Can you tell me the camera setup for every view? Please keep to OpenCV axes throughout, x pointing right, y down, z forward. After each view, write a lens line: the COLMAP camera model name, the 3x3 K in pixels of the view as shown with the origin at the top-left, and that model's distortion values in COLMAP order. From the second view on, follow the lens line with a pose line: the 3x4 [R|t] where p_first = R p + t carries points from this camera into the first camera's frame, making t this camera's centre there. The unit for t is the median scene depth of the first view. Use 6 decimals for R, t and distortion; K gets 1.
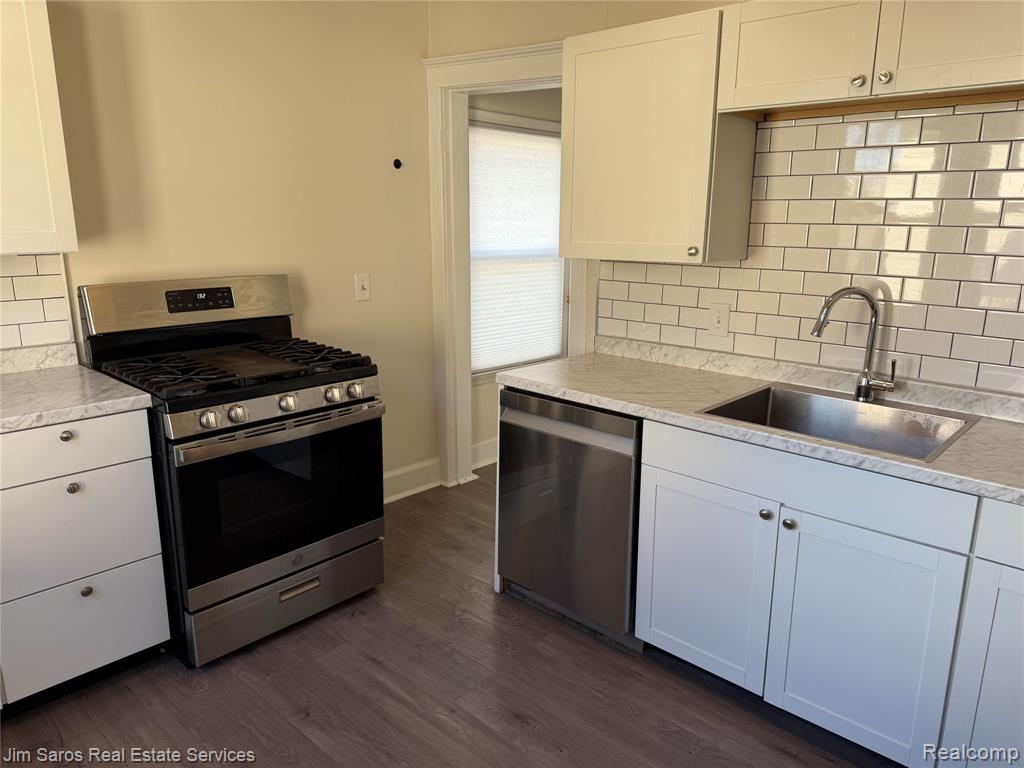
lens RADIAL K [[730.0, 0, 512.0], [0, 730.0, 384.0], [0, 0, 1]] dist [0.039632, 0.001311]
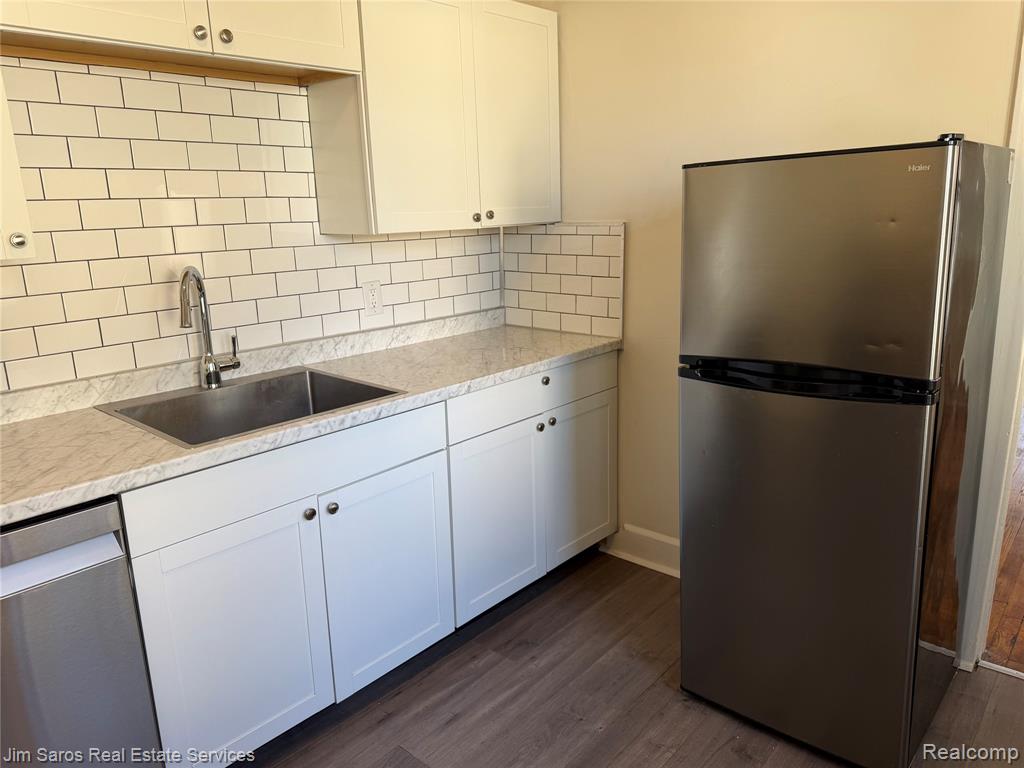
lens RADIAL K [[730.0, 0, 512.0], [0, 730.0, 384.0], [0, 0, 1]] dist [0.039632, 0.001311]
pose [[-0.011656, -0.250905, 0.967941, -0.462553], [0.256890, 0.934765, 0.245399, -0.122122], [-0.966370, 0.251515, 0.053559, 0.634033]]
